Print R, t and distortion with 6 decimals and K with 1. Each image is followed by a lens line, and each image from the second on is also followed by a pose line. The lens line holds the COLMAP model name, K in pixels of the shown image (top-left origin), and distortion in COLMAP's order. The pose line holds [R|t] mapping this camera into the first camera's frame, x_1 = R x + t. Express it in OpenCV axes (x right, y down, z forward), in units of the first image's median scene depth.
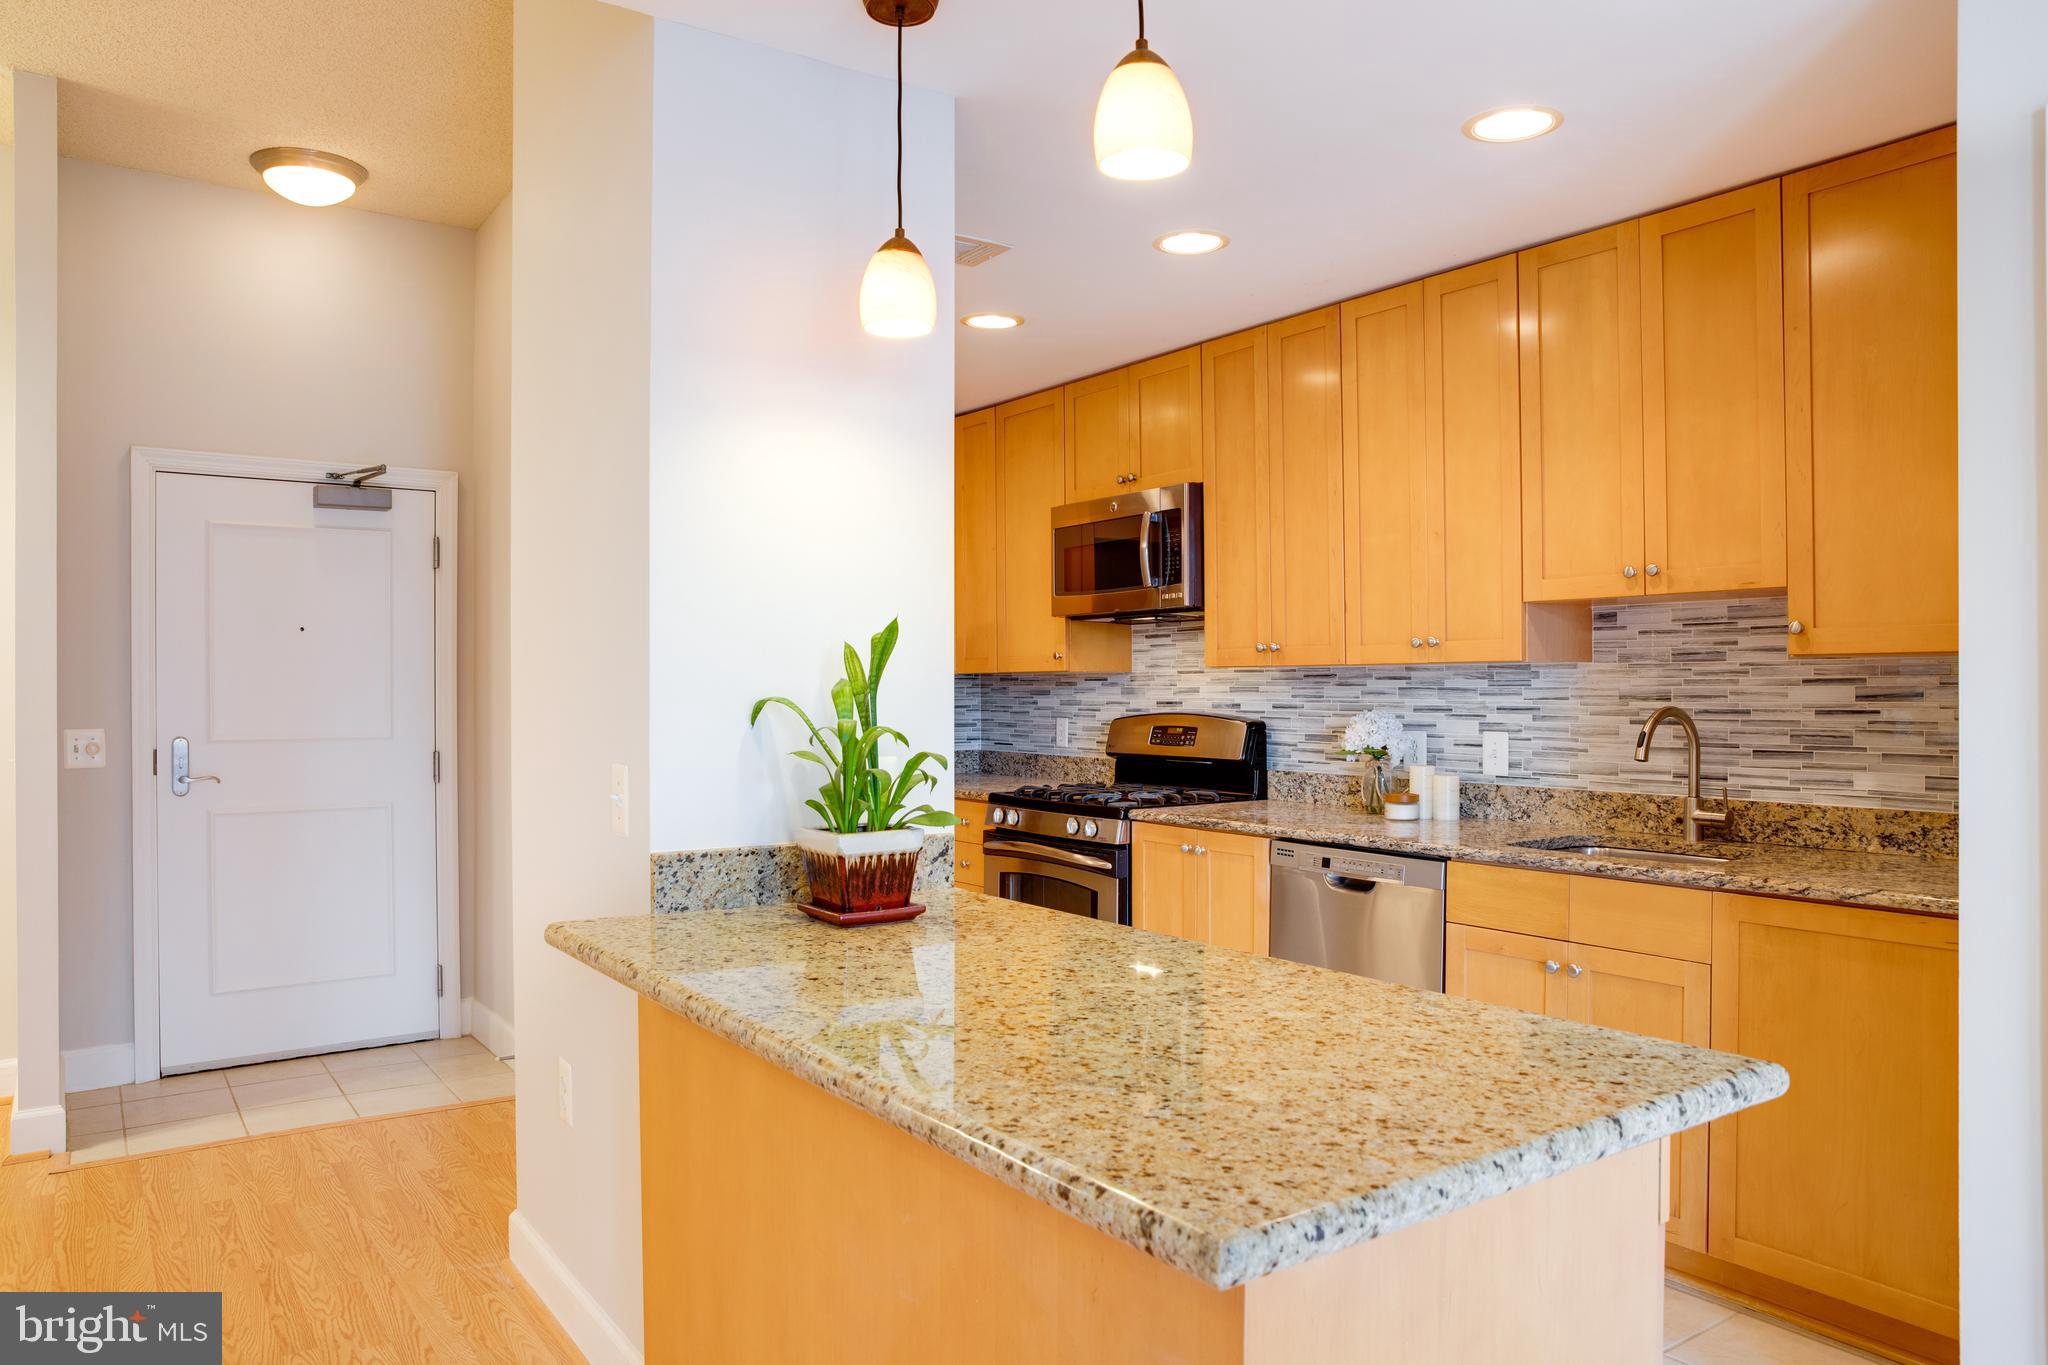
lens RADIAL K [[1428.0, 0, 1007.5], [0, 1428.0, 684.5], [0, 0, 1]] dist [-0.109314, 0.073741]
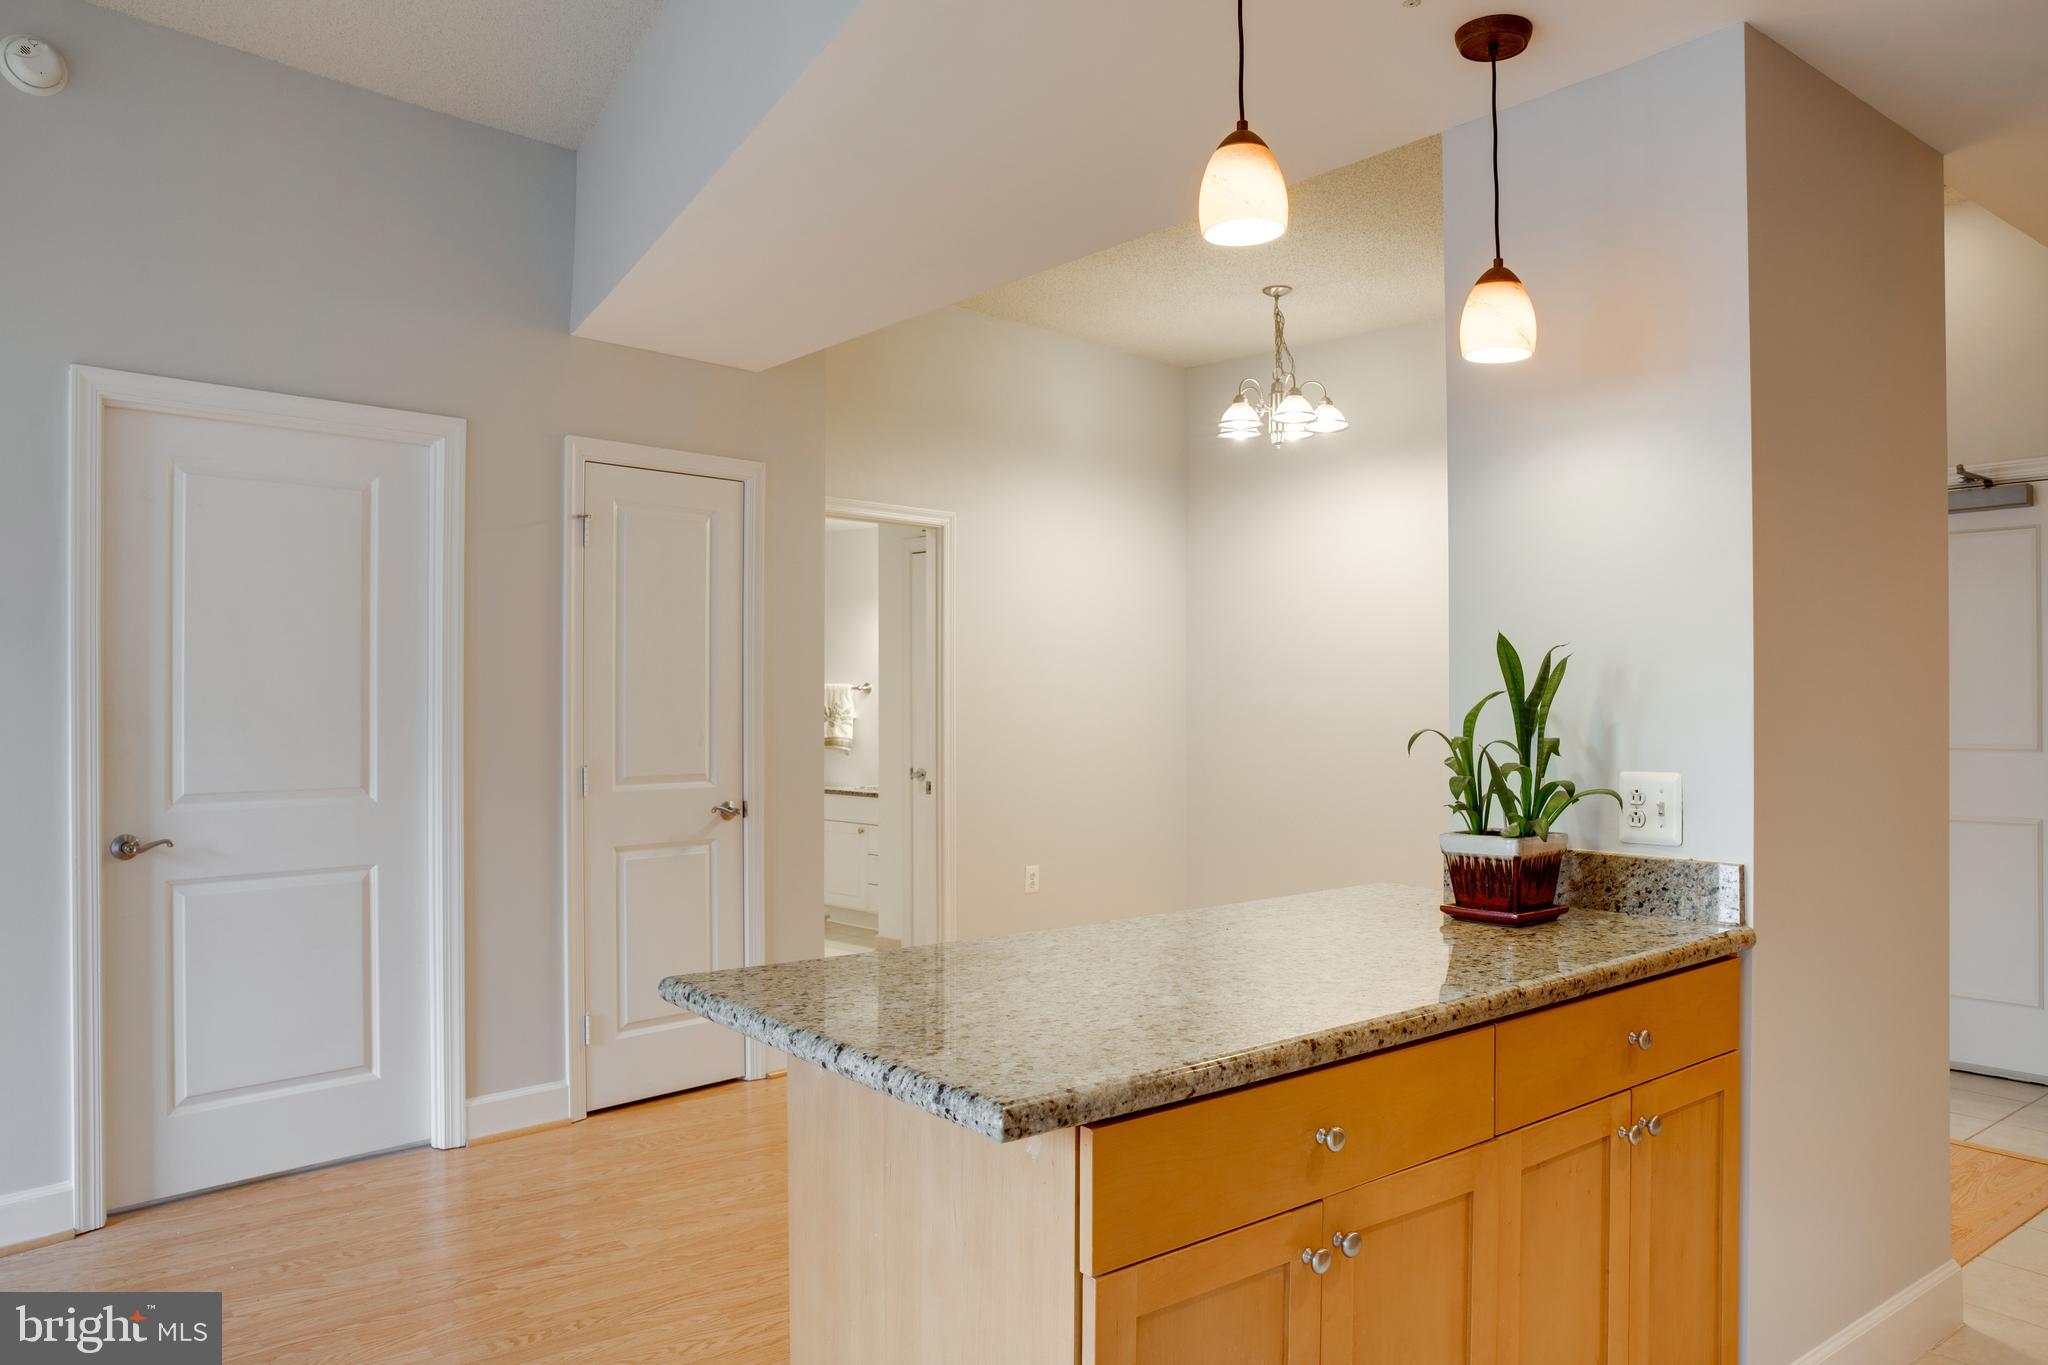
lens RADIAL K [[1428.0, 0, 1006.9], [0, 1428.0, 640.1], [0, 0, 1]] dist [-0.109314, 0.073741]
pose [[0.049134, -0.035089, -0.998176, 0.491350], [0.003740, 0.999382, -0.034947, -0.003857], [0.998785, -0.002016, 0.049235, 0.308103]]
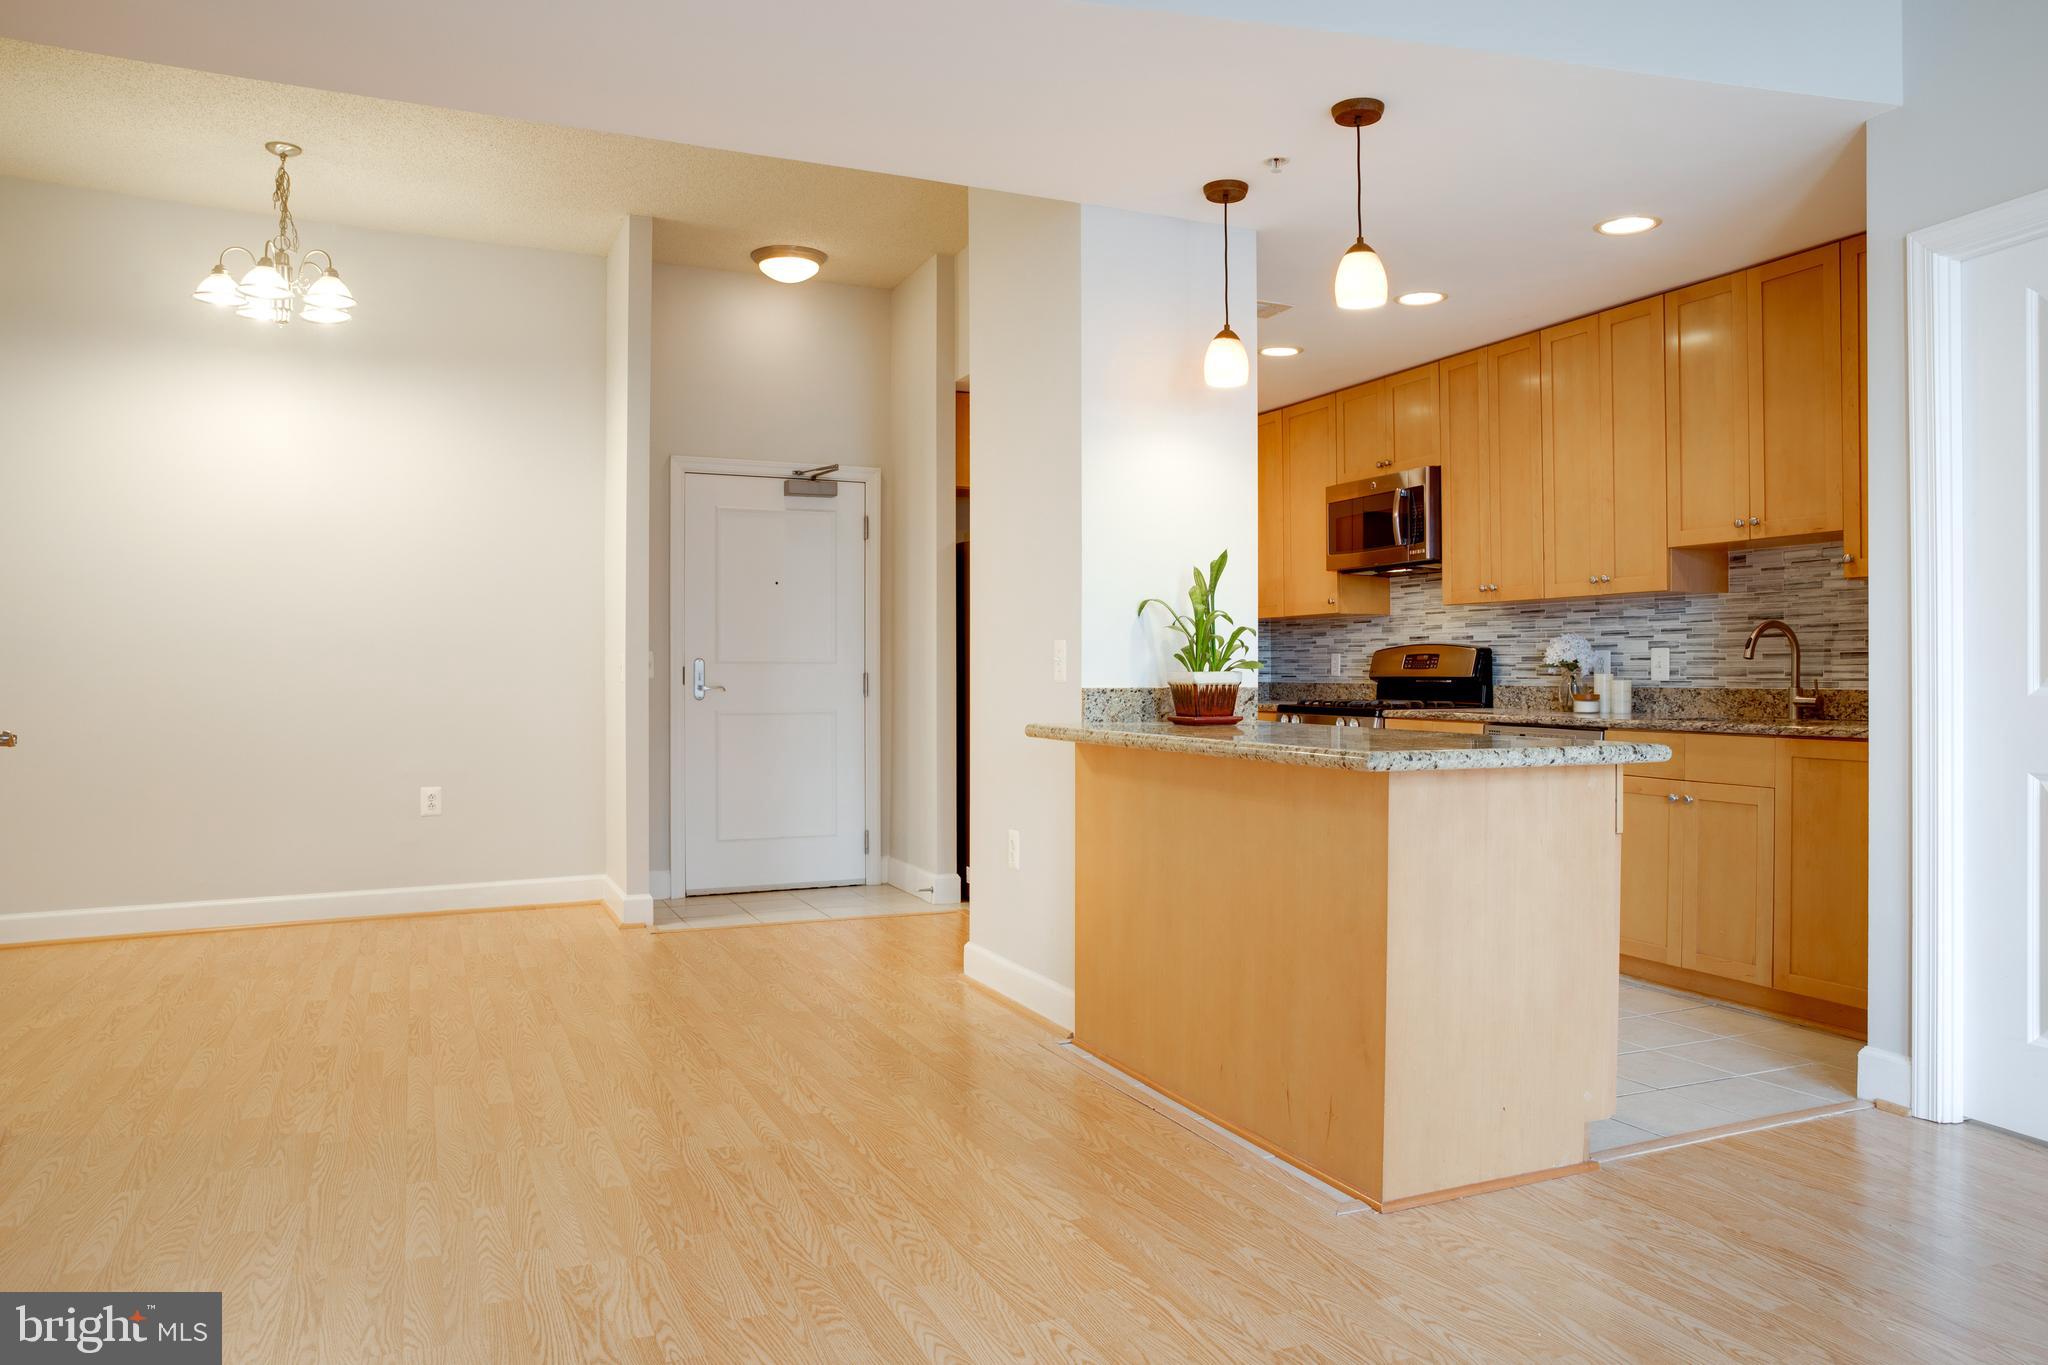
lens RADIAL K [[1428.0, 0, 1013.4], [0, 1428.0, 676.1], [0, 0, 1]] dist [-0.109314, 0.073741]
pose [[0.981172, 0.002848, -0.193115, 0.001409], [-0.002164, 0.999991, 0.003749, 0.052282], [0.193124, -0.003261, 0.981169, -0.386224]]
